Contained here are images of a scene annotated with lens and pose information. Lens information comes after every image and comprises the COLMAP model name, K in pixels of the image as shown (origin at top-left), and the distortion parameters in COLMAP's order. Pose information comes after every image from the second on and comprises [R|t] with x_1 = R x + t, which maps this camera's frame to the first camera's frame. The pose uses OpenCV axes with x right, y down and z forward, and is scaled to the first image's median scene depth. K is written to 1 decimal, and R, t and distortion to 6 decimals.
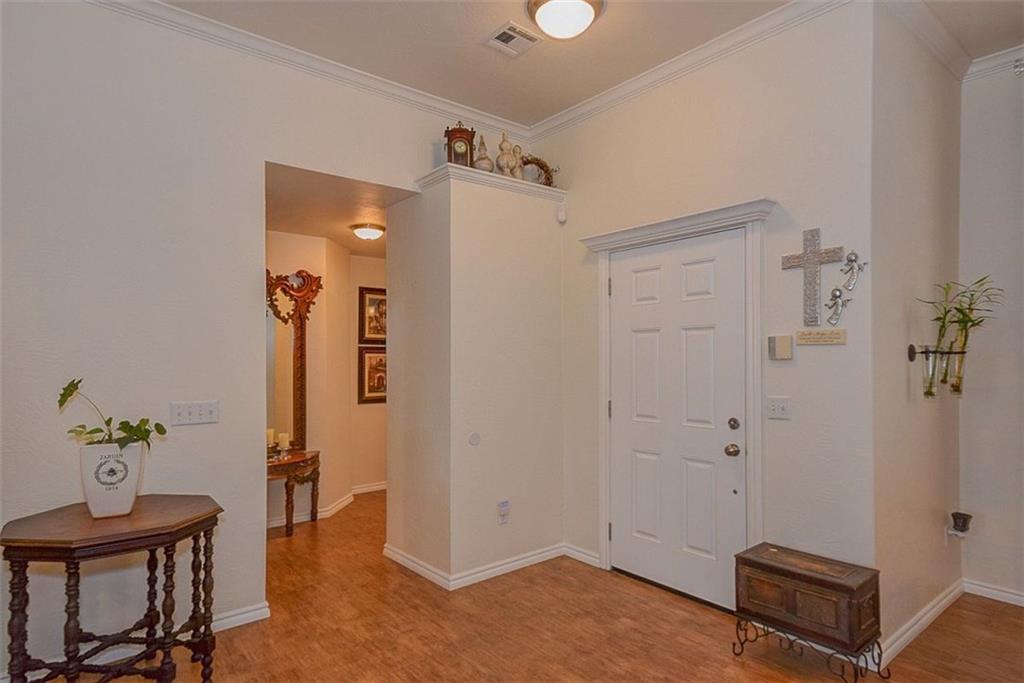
lens RADIAL K [[579.6, 0, 511.4], [0, 579.6, 351.6], [0, 0, 1]] dist [0.013600, 0.002652]
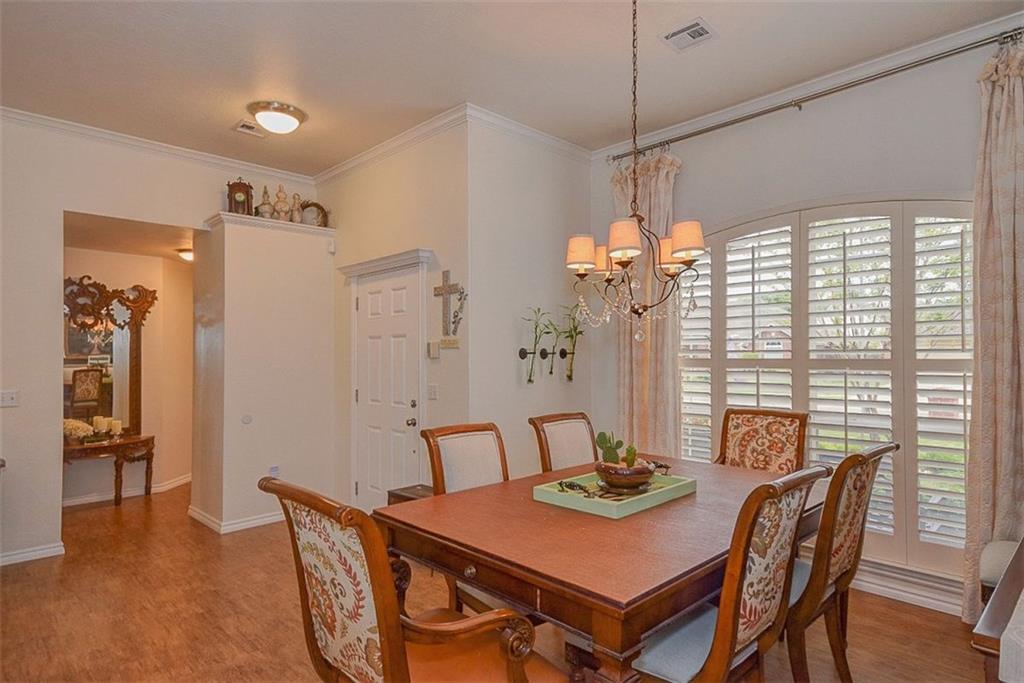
lens RADIAL K [[579.6, 0, 510.8], [0, 579.6, 344.2], [0, 0, 1]] dist [0.013600, 0.002652]
pose [[0.996220, 0.000216, 0.086861, 0.433391], [0.000872, 0.999922, -0.012481, -0.002599], [-0.086857, 0.012509, 0.996142, -0.380119]]
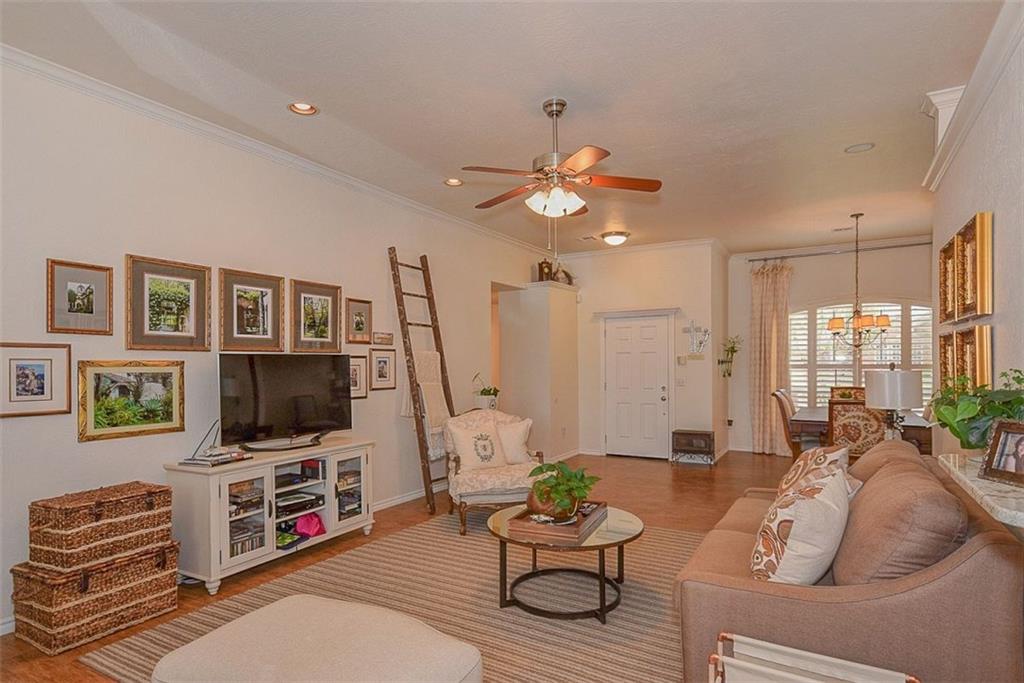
lens RADIAL K [[554.4, 0, 498.6], [0, 554.4, 362.2], [0, 0, 1]] dist [0.016824, 0.001150]
pose [[0.945224, -0.004164, 0.326397, -1.028280], [0.002171, 0.999977, 0.006472, -0.013659], [-0.326416, -0.005409, 0.945211, -1.030959]]
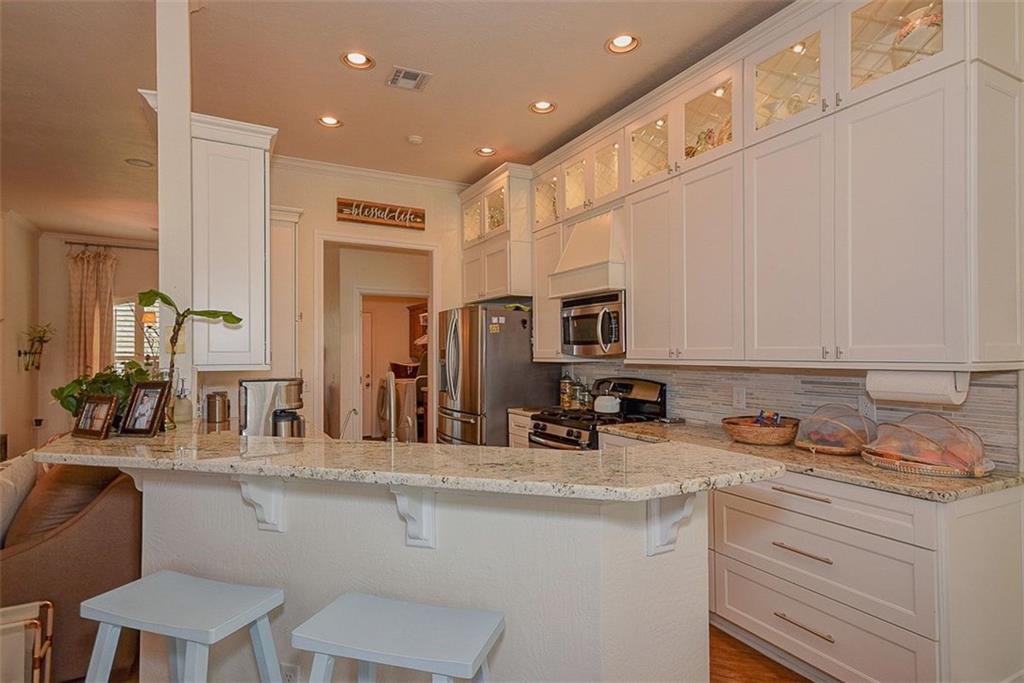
lens RADIAL K [[554.4, 0, 517.5], [0, 554.4, 349.7], [0, 0, 1]] dist [0.016824, 0.001150]
pose [[0.200396, 0.005312, 0.979701, -1.031610], [-0.005760, 0.999974, -0.004244, -0.012508], [-0.979698, -0.004793, 0.200421, -1.302764]]
